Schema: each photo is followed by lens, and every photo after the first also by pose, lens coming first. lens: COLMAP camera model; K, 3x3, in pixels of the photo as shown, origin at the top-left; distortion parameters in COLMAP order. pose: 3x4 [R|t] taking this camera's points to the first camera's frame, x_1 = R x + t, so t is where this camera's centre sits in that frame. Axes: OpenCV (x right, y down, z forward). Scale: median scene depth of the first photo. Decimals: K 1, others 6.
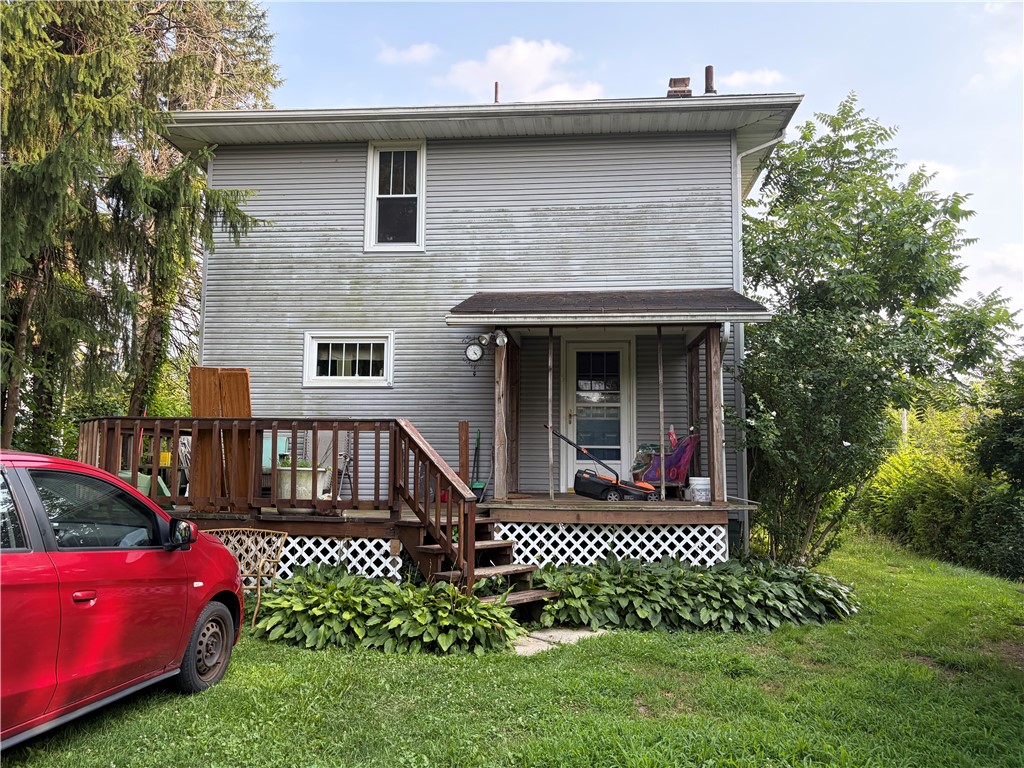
lens RADIAL K [[780.6, 0, 506.7], [0, 780.6, 386.5], [0, 0, 1]] dist [0.036319, -0.030579]
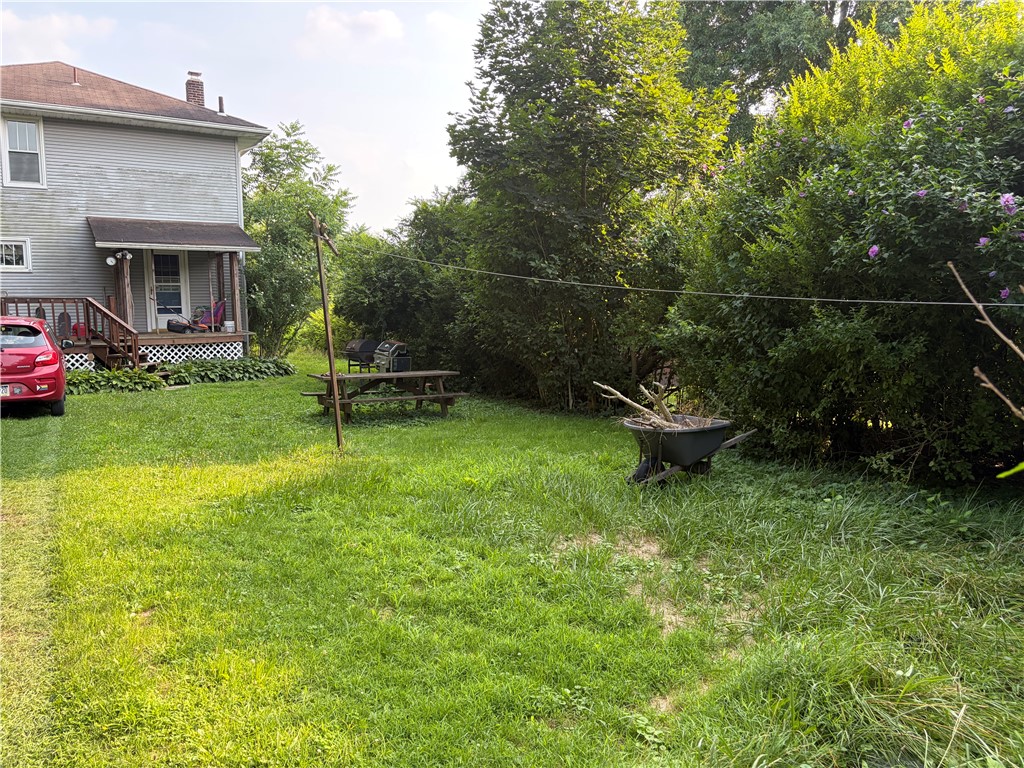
lens RADIAL K [[780.6, 0, 507.8], [0, 780.6, 386.9], [0, 0, 1]] dist [0.036319, -0.030579]
pose [[0.799006, -0.079410, 0.596056, -0.468723], [-0.039920, 0.982050, 0.184346, -0.143769], [-0.599996, -0.171088, 0.781495, -1.257891]]
